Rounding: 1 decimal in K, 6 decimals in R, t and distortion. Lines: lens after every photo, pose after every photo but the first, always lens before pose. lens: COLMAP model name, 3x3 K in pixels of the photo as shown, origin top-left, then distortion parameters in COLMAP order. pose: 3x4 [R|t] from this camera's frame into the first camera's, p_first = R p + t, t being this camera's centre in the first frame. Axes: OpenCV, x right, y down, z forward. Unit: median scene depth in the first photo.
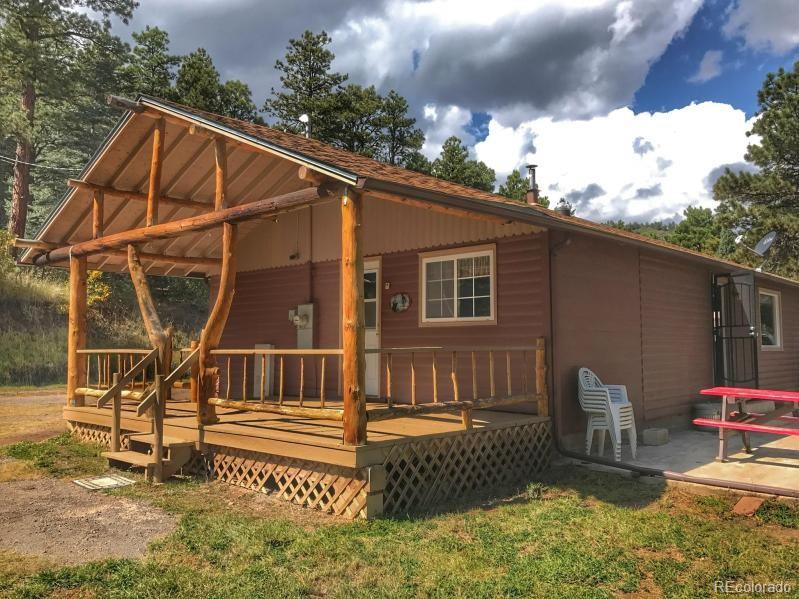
lens RADIAL K [[692.8, 0, 399.5], [0, 692.8, 299.5], [0, 0, 1]] dist [0.023828, 0.012231]
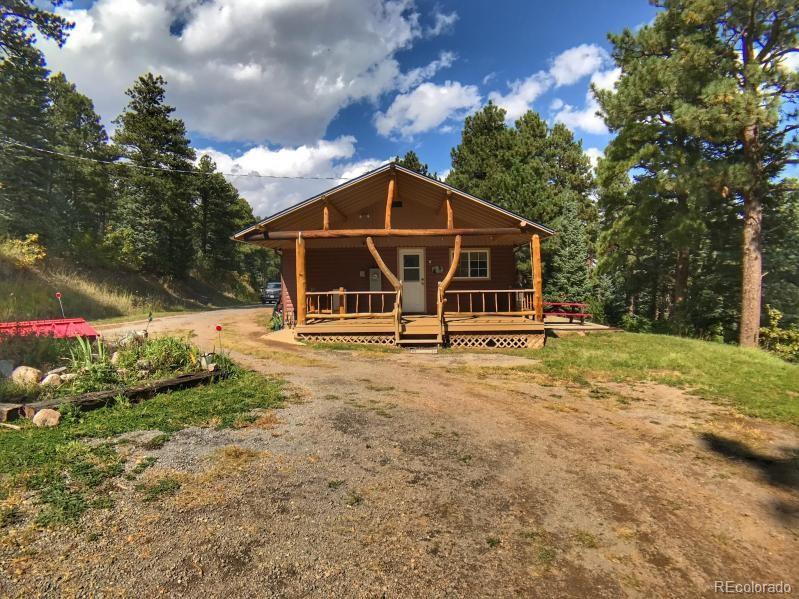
lens RADIAL K [[431.1, 0, 399.5], [0, 431.1, 299.5], [0, 0, 1]] dist [-0.112931, 0.002352]
pose [[0.755640, -0.024903, 0.654514, -1.119519], [-0.033647, 0.996482, 0.076759, -0.001566], [-0.654123, -0.080025, 0.752143, 0.039210]]
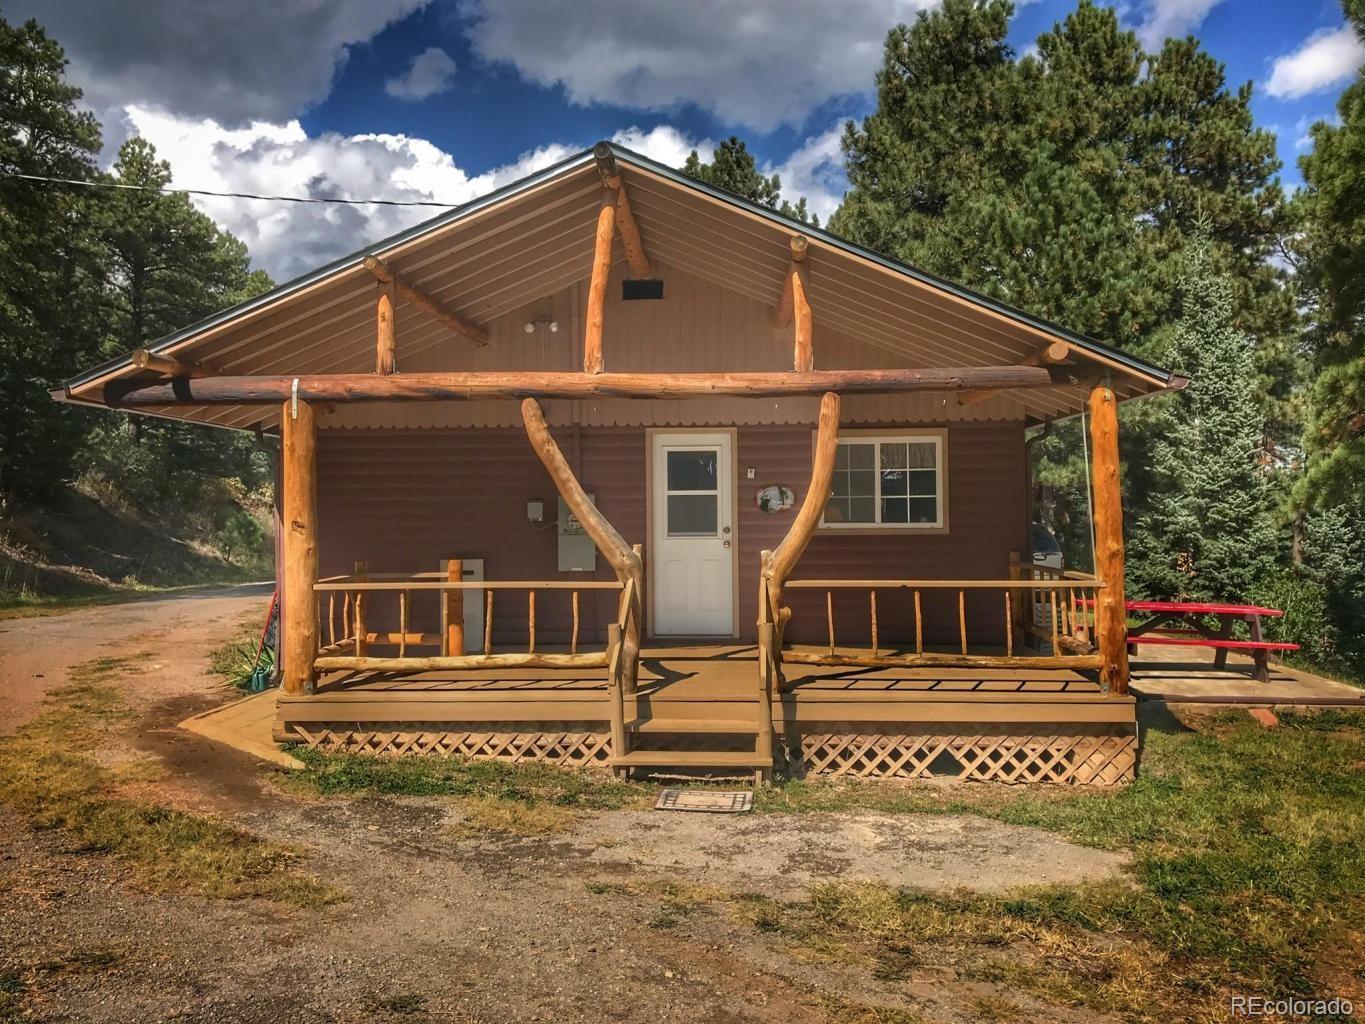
lens RADIAL K [[1183.6, 0, 682.5], [0, 1183.6, 512.0], [0, 0, 1]] dist [0.023828, 0.012231]
pose [[0.771535, 0.001771, 0.636185, -0.917078], [-0.037040, 0.998425, 0.042141, -0.032297], [-0.635108, -0.056078, 0.770385, 0.172383]]
